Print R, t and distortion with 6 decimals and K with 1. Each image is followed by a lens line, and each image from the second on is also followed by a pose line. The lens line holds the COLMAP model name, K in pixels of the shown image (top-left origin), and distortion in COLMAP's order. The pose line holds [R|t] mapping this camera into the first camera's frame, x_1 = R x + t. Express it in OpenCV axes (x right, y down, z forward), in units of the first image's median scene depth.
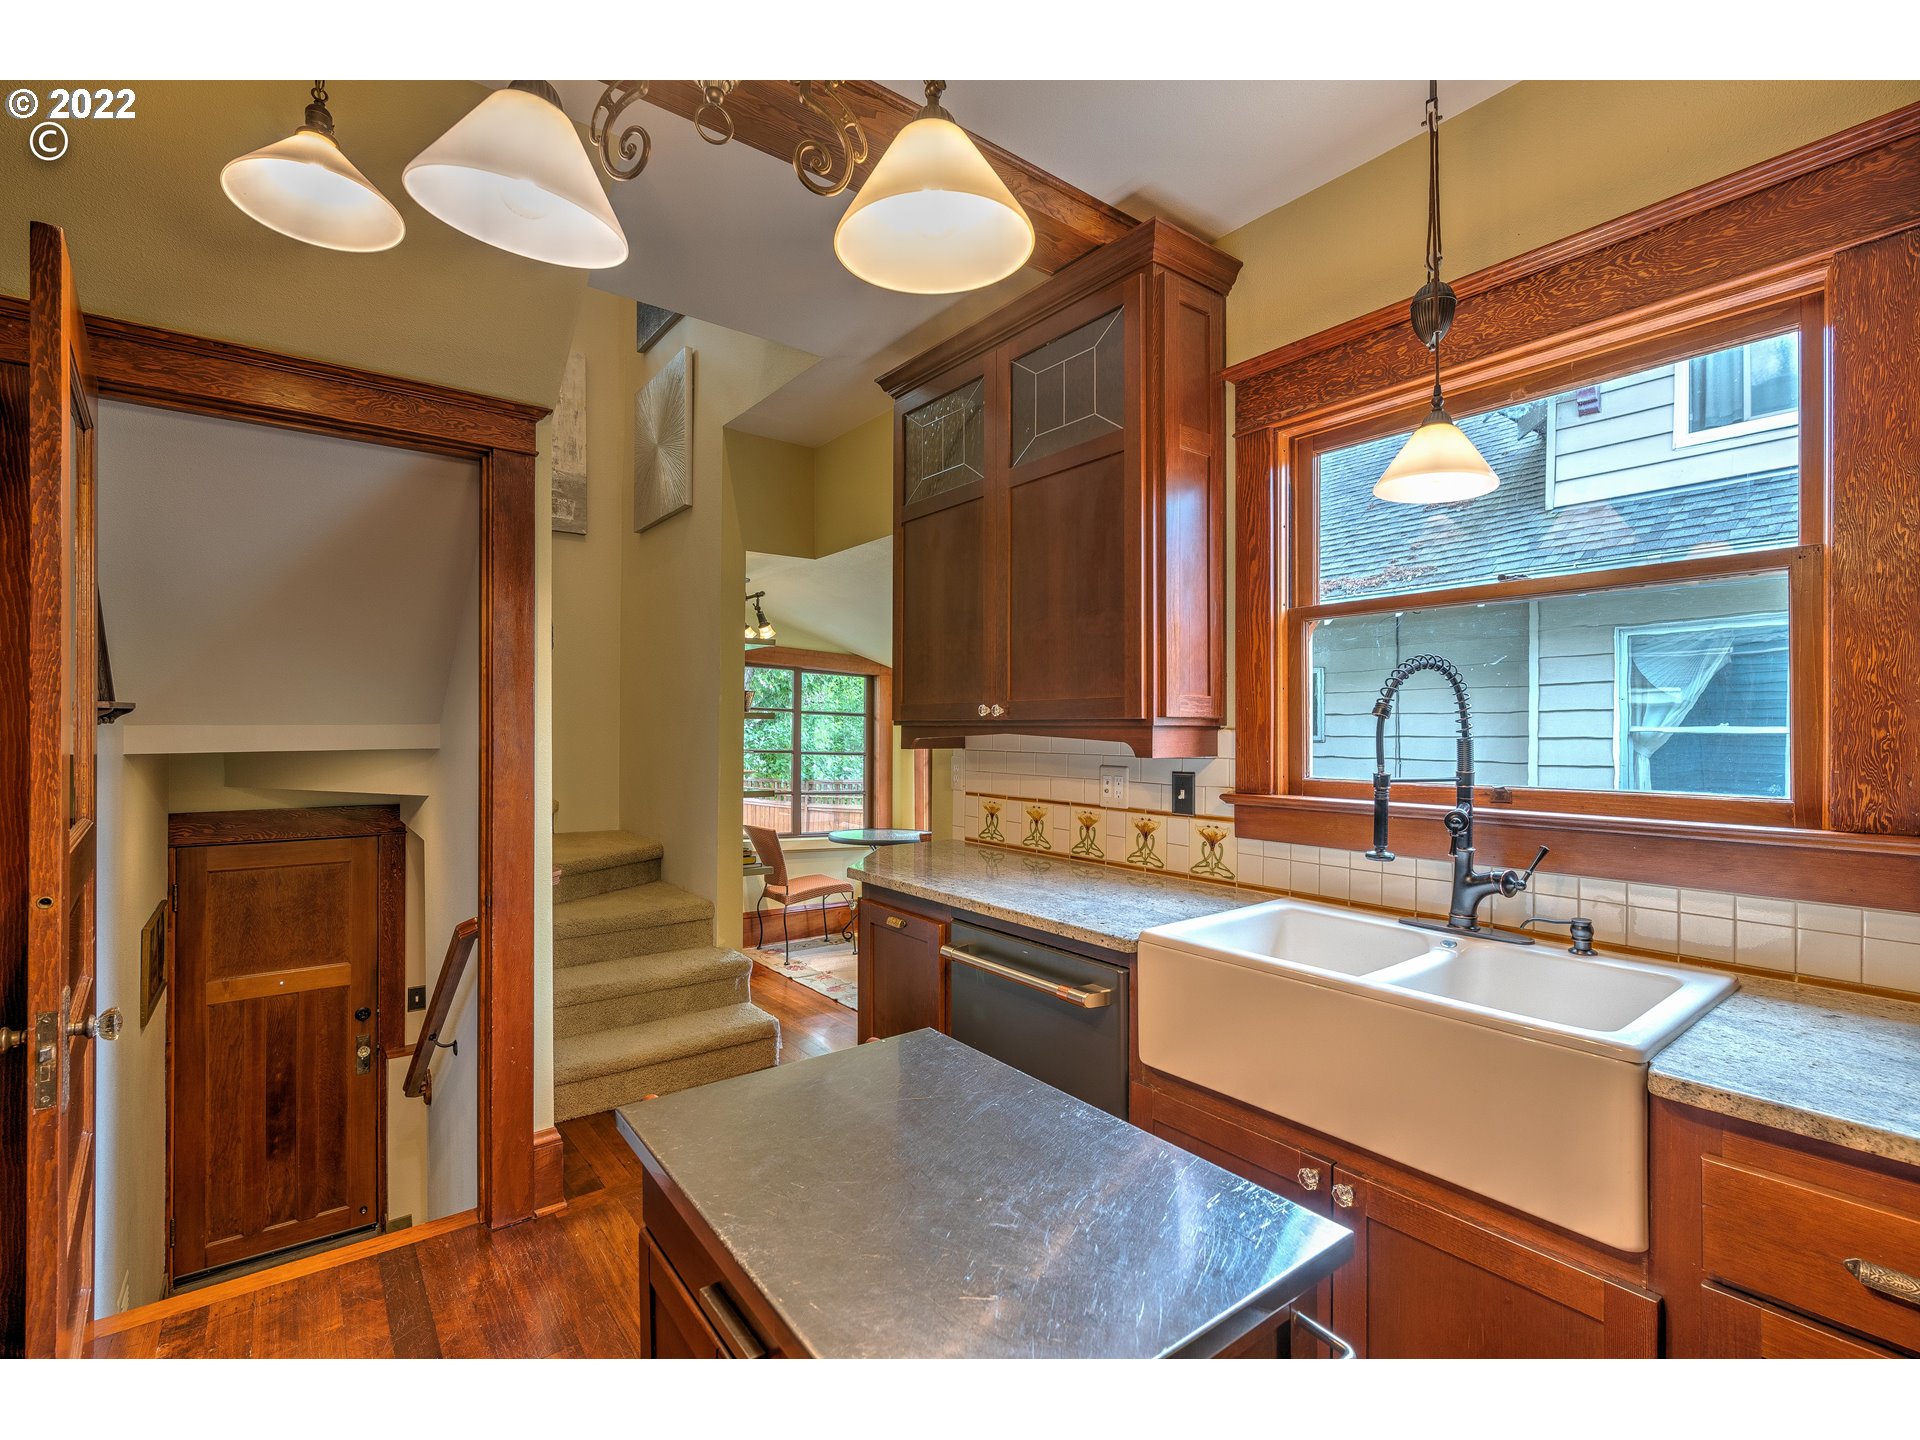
lens RADIAL K [[880.5, 0, 946.3], [0, 880.5, 728.1], [0, 0, 1]] dist [-0.005076, 0.000053]
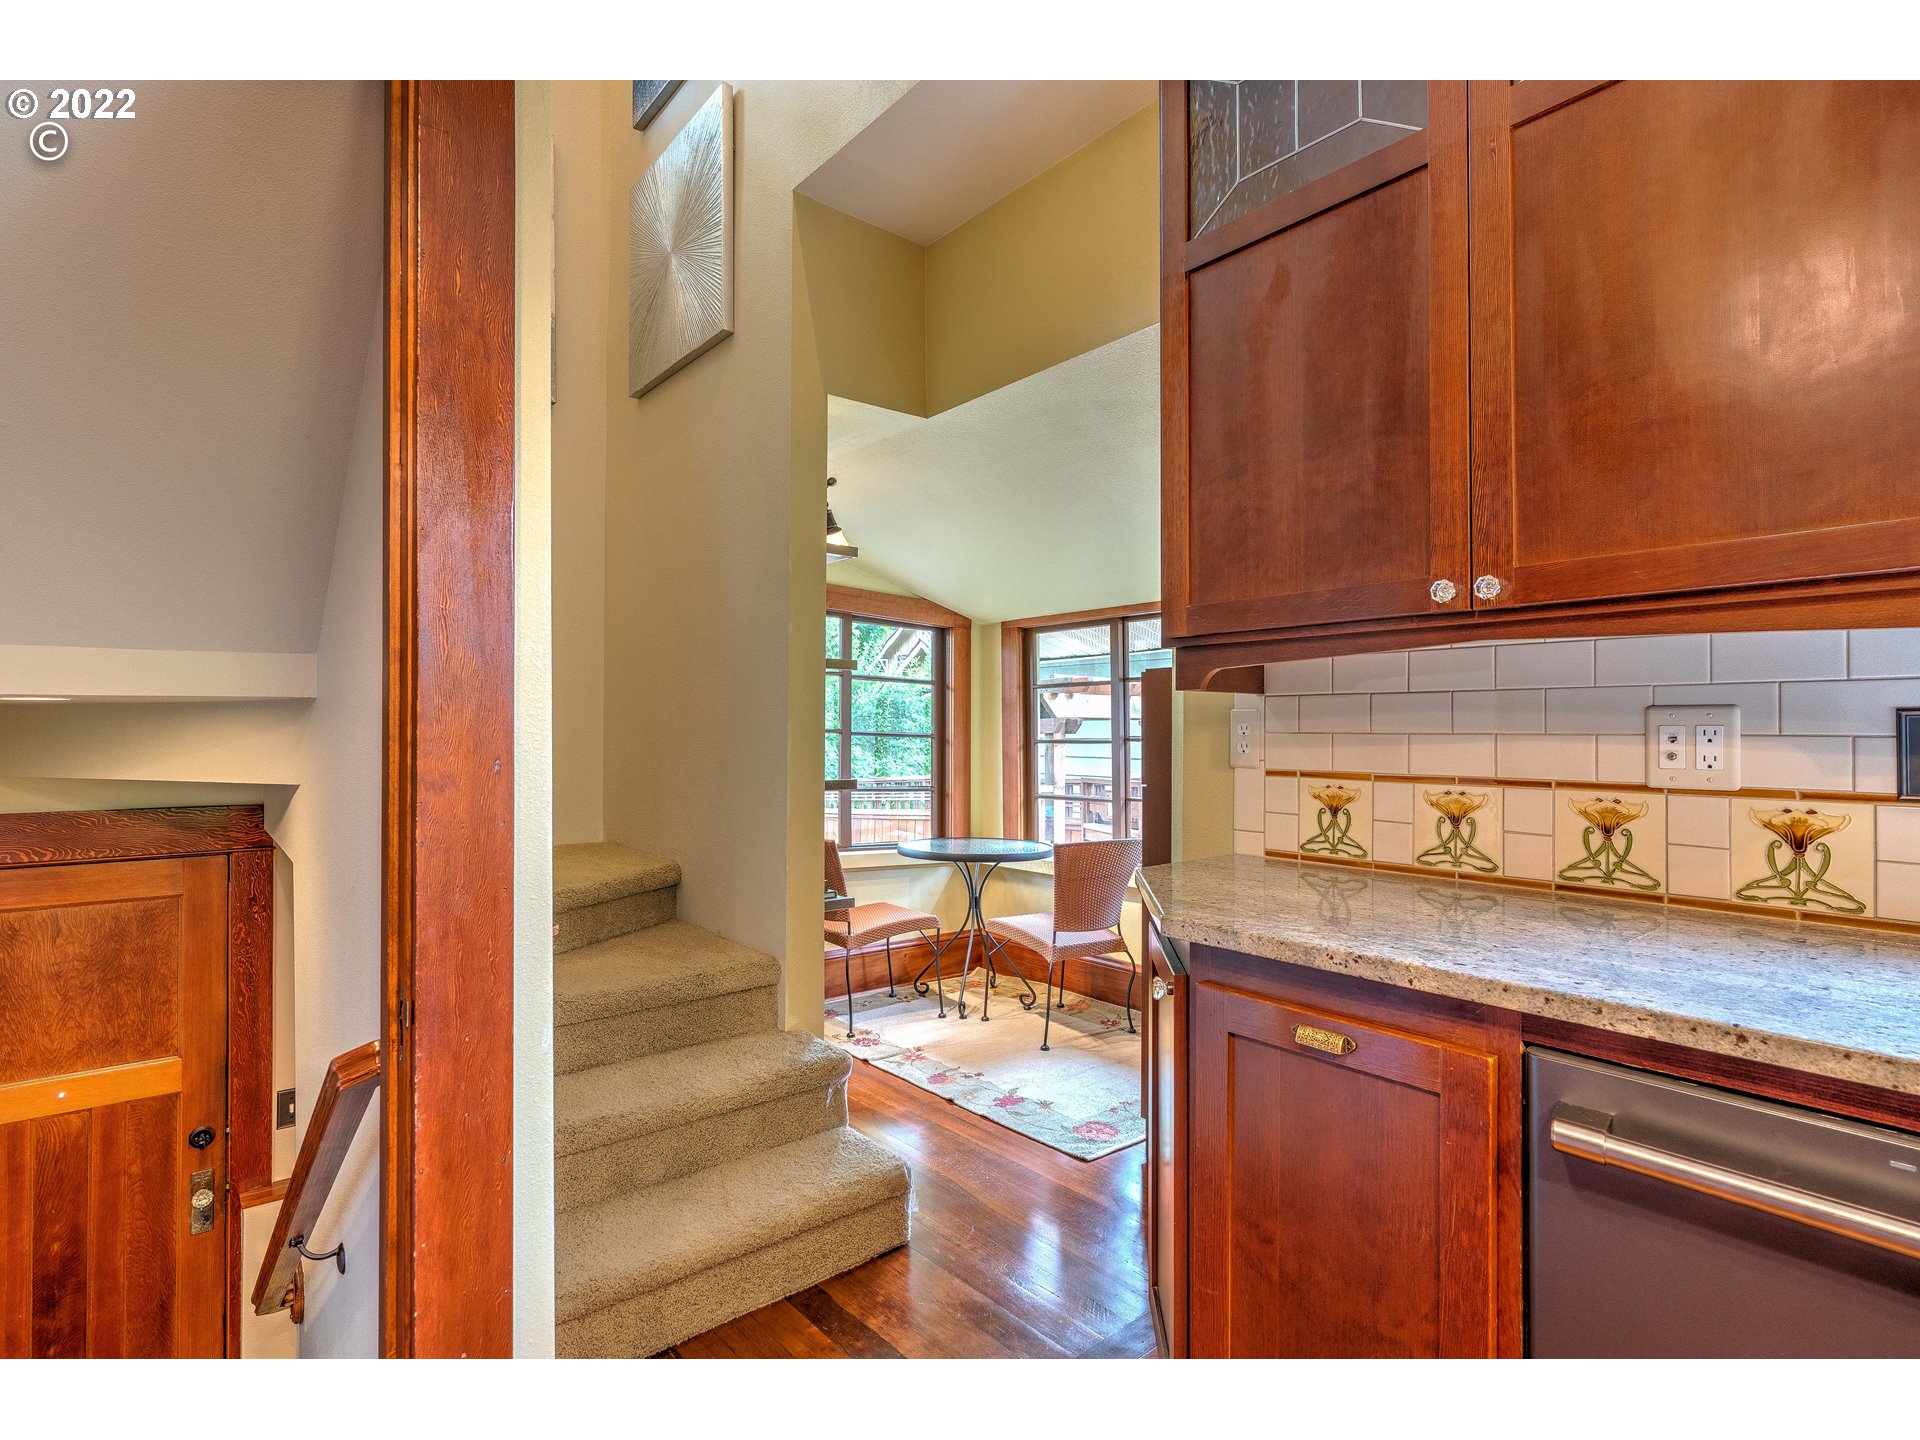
lens RADIAL K [[972.2, 0, 964.9], [0, 972.2, 722.0], [0, 0, 1]] dist [-0.002840, -0.000630]
pose [[0.999092, -0.002327, 0.042537, -0.160036], [0.002542, 0.999984, -0.004991, 0.035432], [-0.042525, 0.005094, 0.999082, 0.307072]]
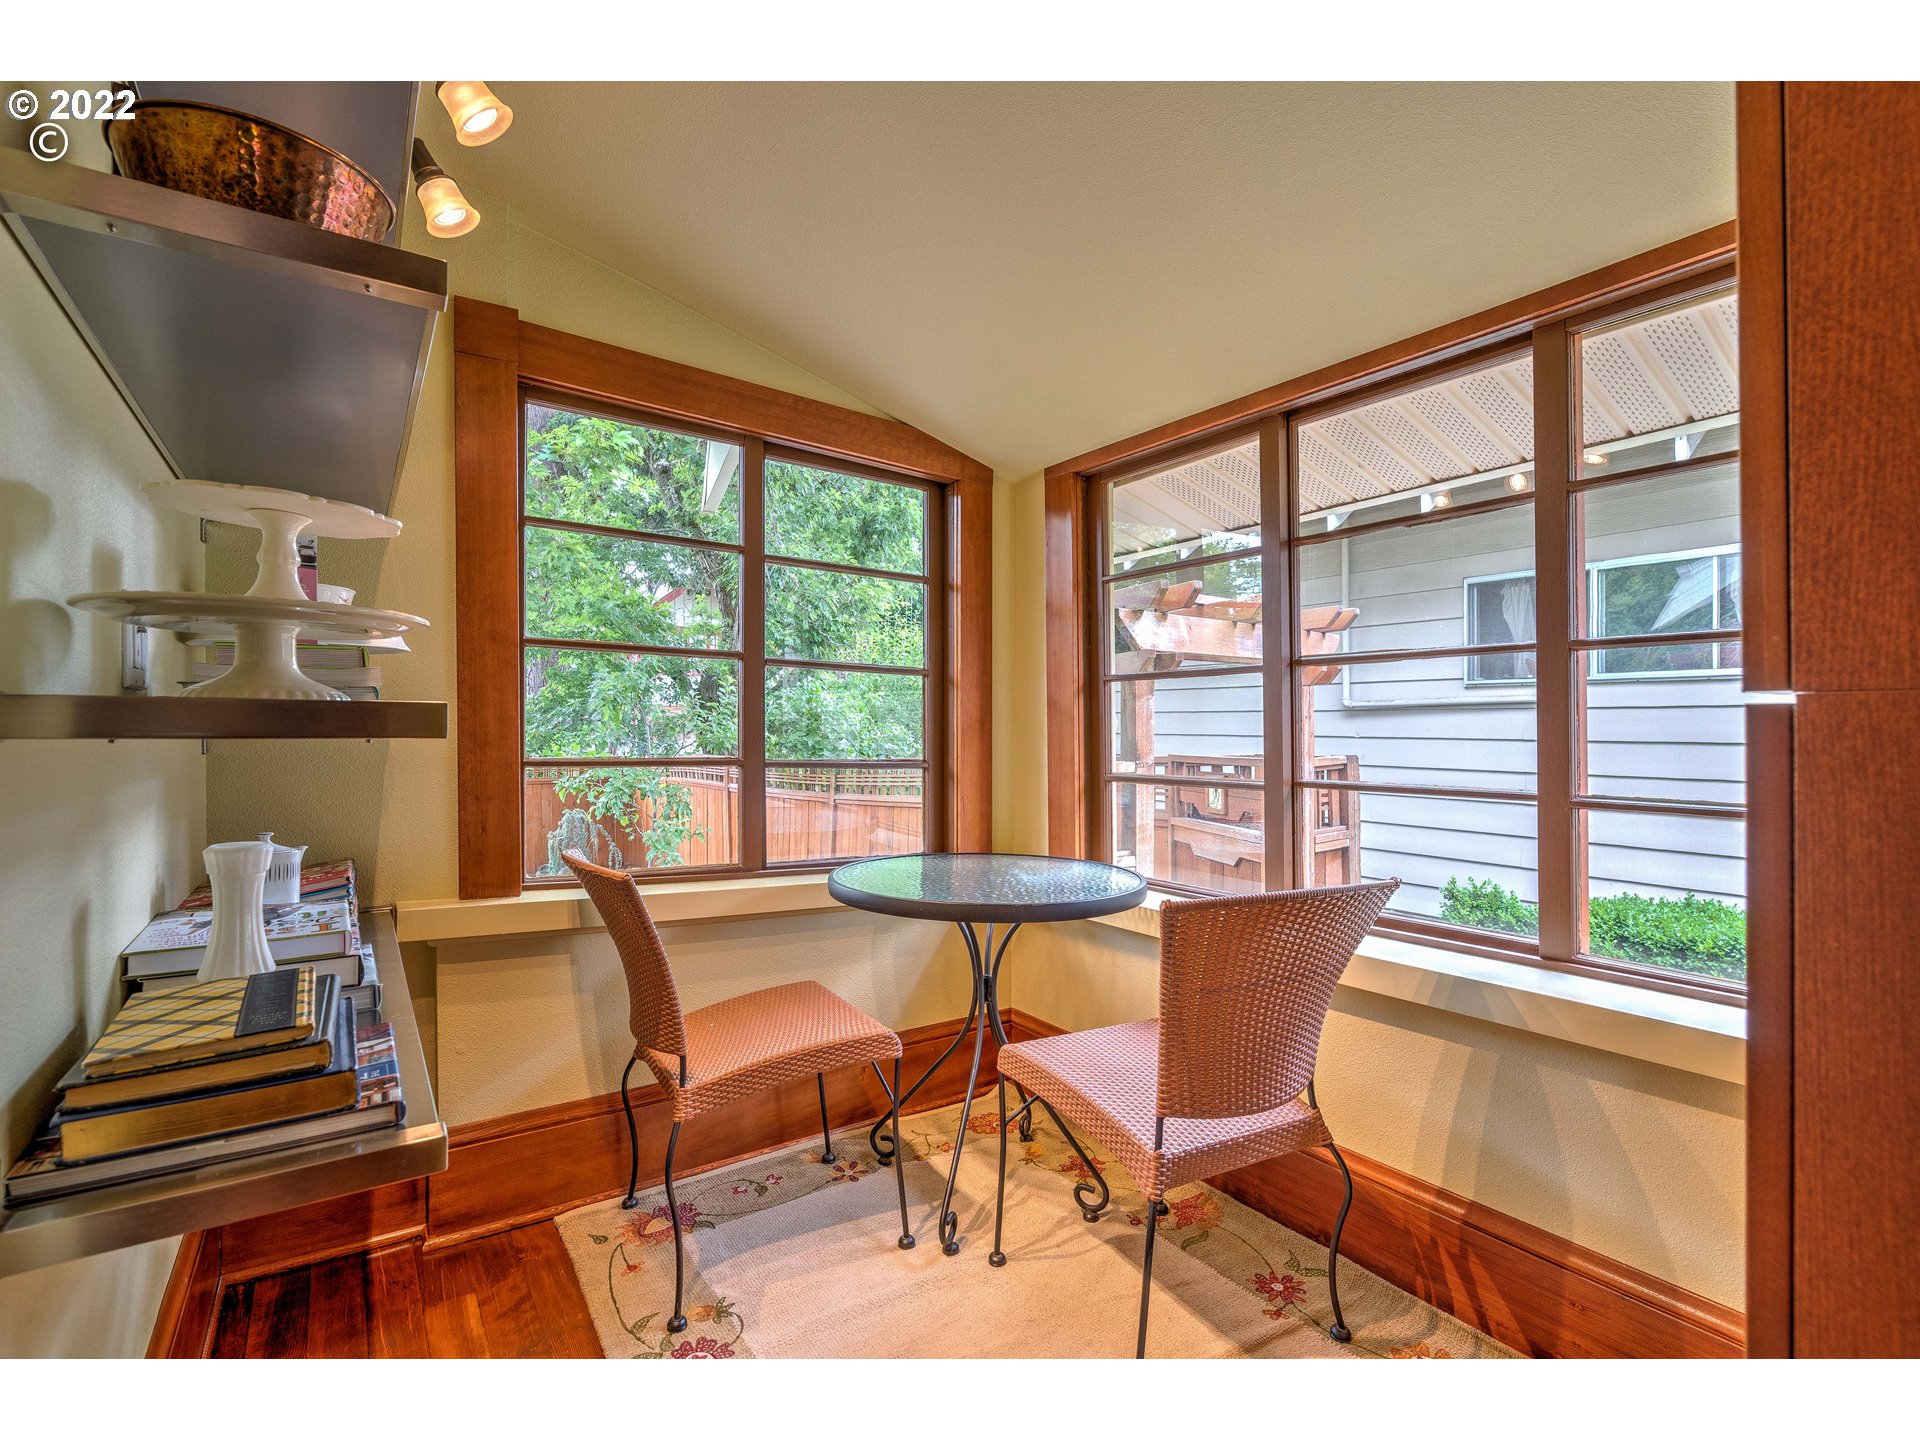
lens RADIAL K [[880.5, 0, 939.4], [0, 880.5, 729.4], [0, 0, 1]] dist [-0.005076, 0.000053]
pose [[0.997630, -0.004290, -0.068668, -0.091227], [0.005101, 0.999919, 0.011651, 0.083028], [0.068613, -0.011973, 0.997572, 0.927660]]
